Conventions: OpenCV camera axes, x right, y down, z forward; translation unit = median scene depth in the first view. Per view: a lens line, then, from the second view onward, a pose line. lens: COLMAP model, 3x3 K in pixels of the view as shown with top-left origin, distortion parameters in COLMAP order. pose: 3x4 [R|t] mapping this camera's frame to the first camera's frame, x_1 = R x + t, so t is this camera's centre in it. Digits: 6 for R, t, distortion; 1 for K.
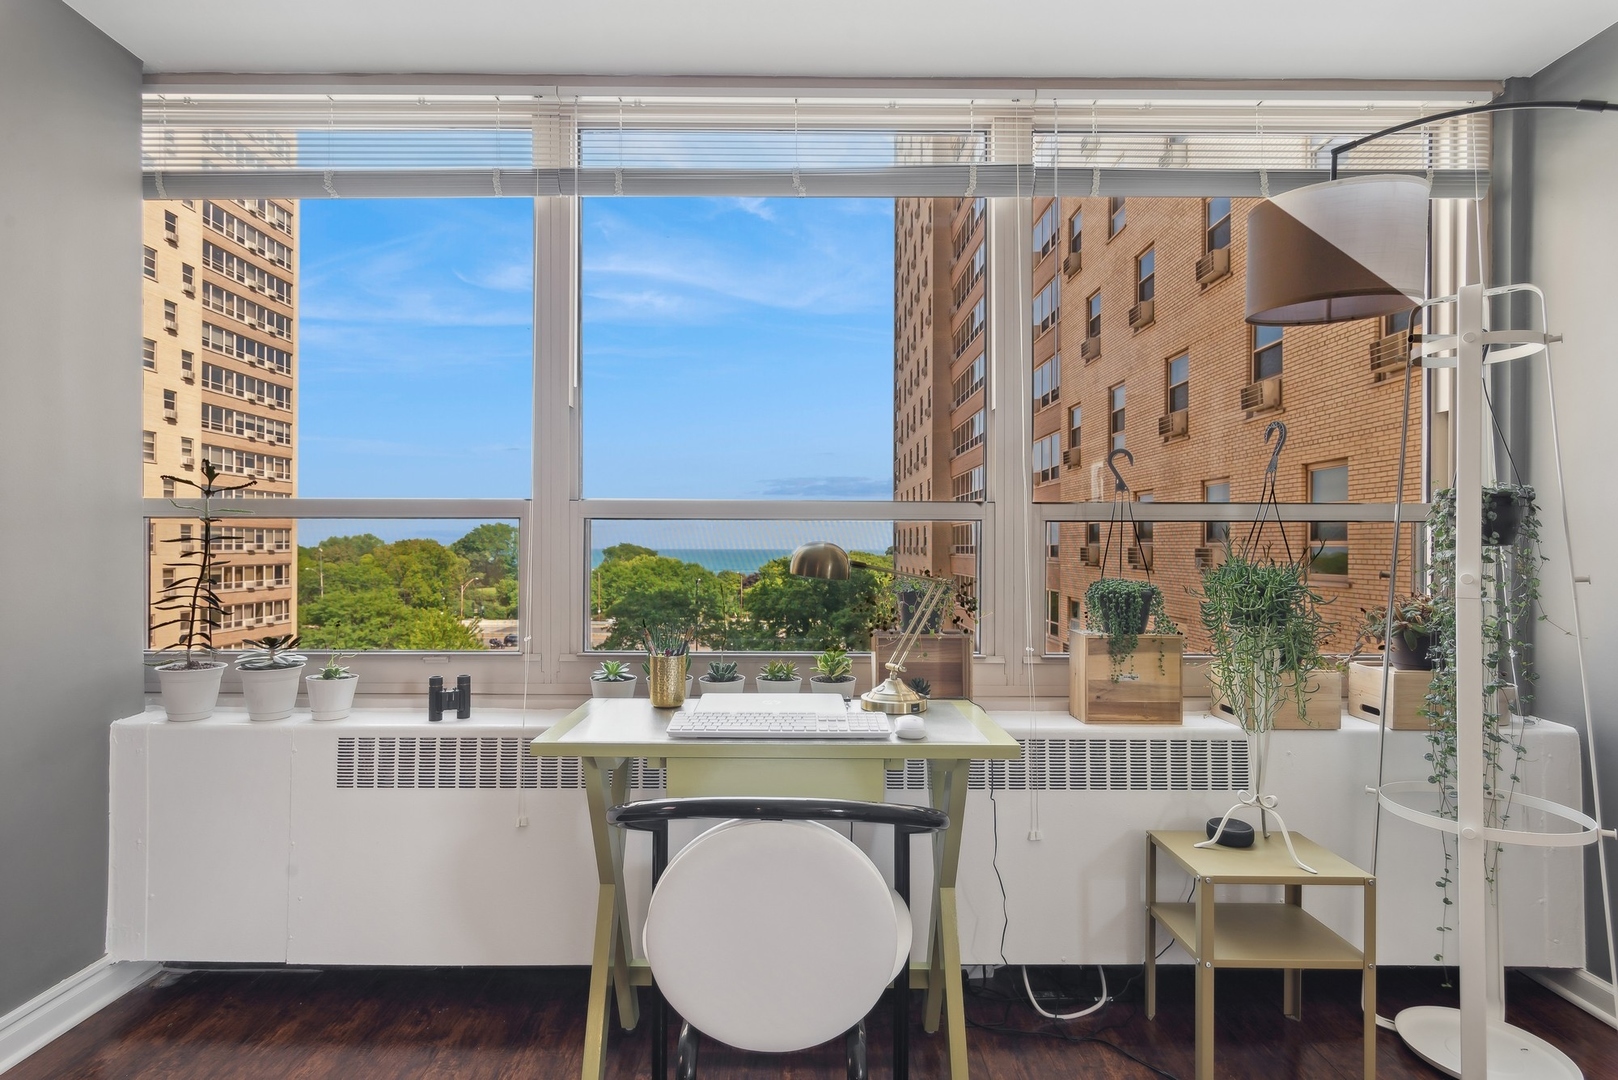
lens RADIAL K [[802.5, 0, 796.5], [0, 802.5, 540.5], [0, 0, 1]] dist [0.001564, -0.000543]
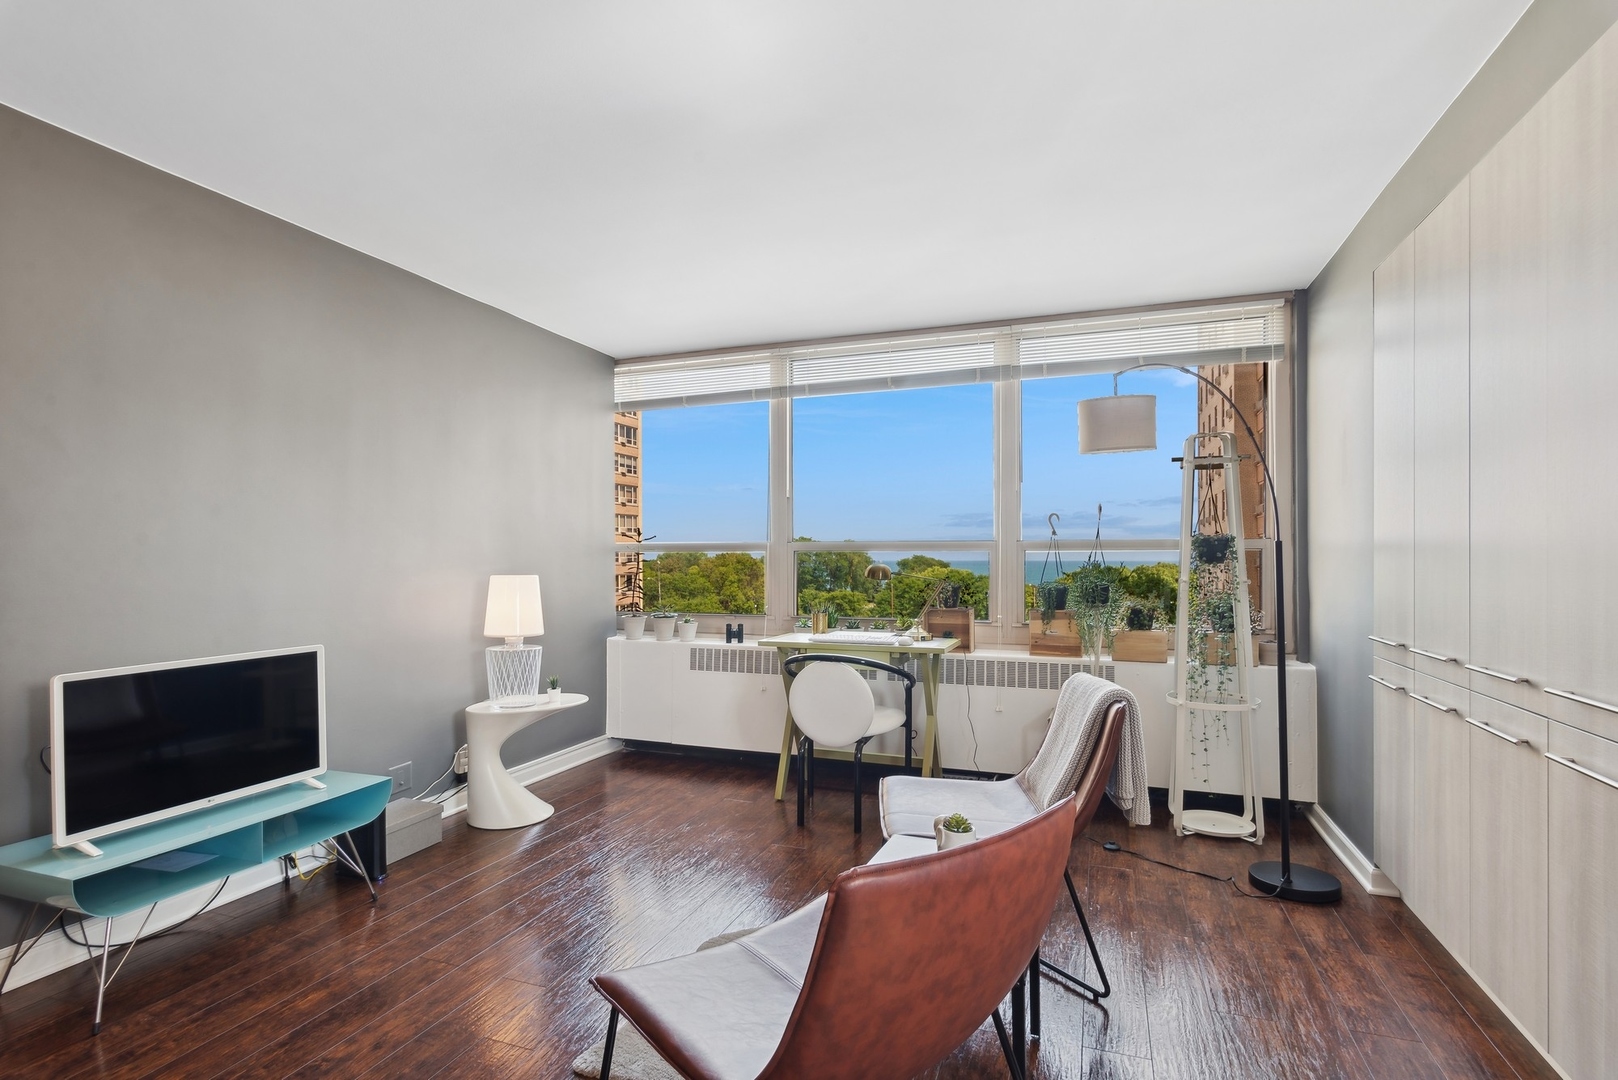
lens RADIAL K [[802.5, 0, 802.3], [0, 802.5, 551.0], [0, 0, 1]] dist [0.001564, -0.000543]
pose [[0.937035, -0.007012, -0.349165, 0.500855], [0.006480, 0.999975, -0.002692, -0.023422], [0.349175, 0.000259, 0.937057, -0.977609]]
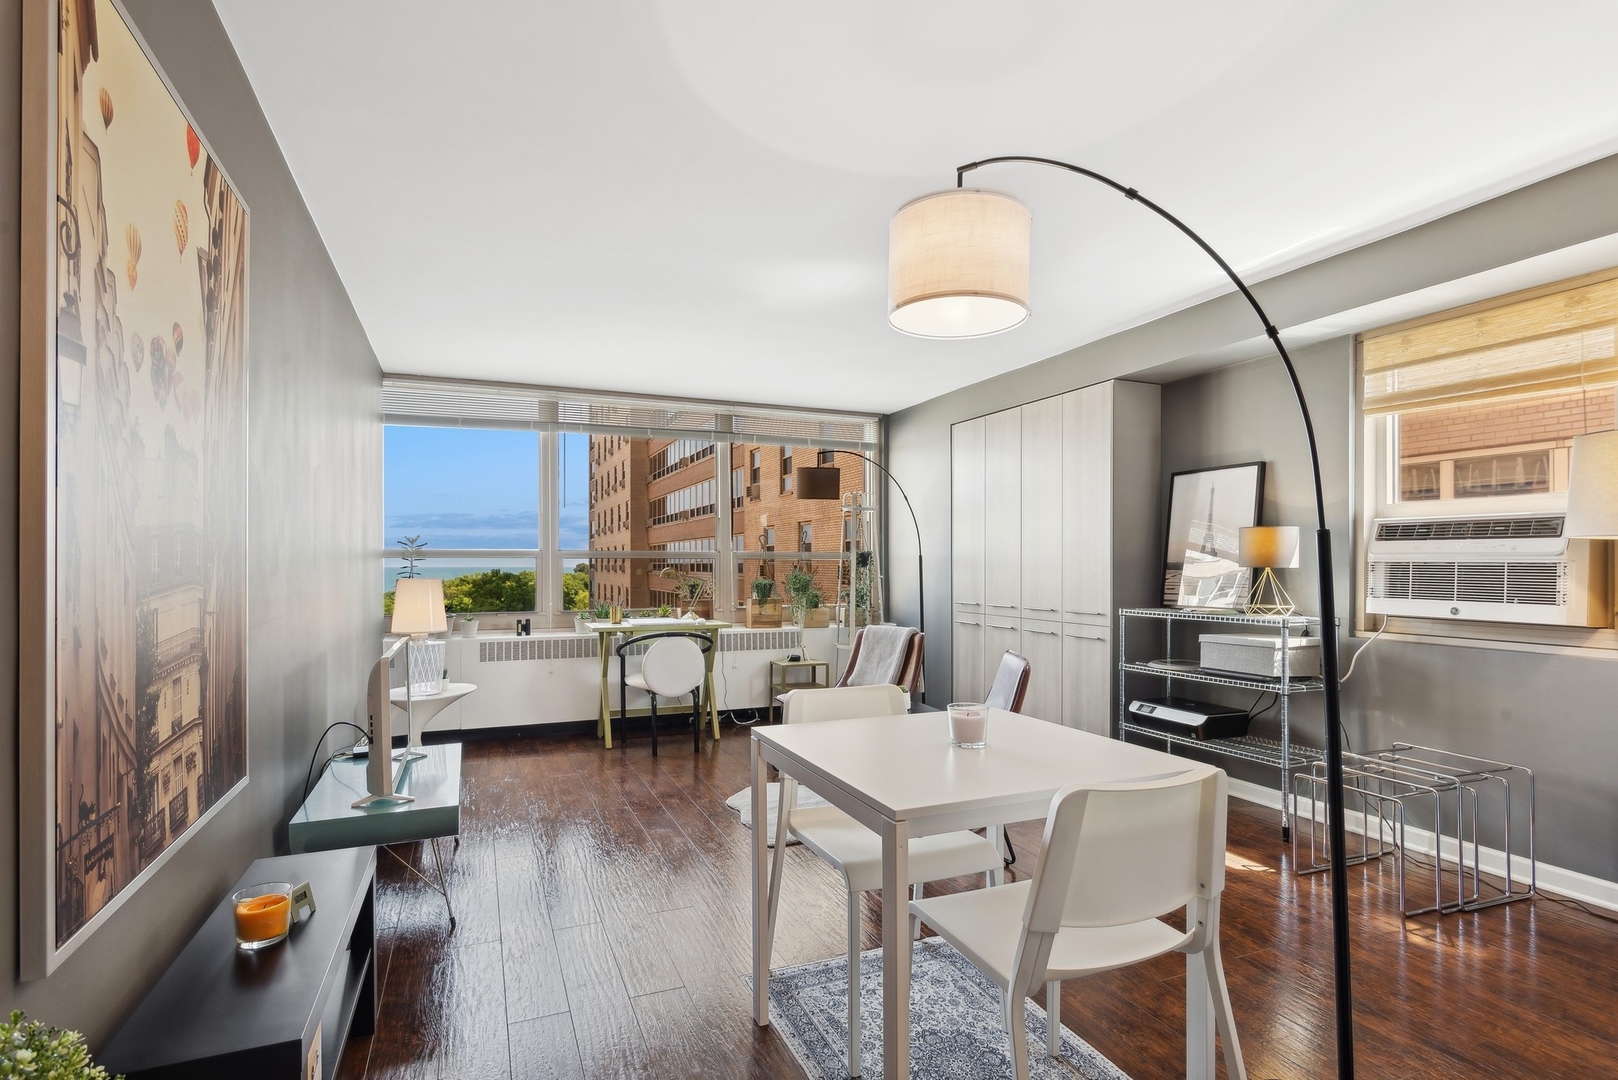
lens RADIAL K [[802.5, 0, 806.0], [0, 802.5, 550.6], [0, 0, 1]] dist [0.001564, -0.000543]
pose [[0.923280, 0.004026, 0.384106, -0.558744], [-0.000666, 0.999960, -0.008880, -0.031101], [-0.384126, 0.007943, 0.923246, -1.715270]]
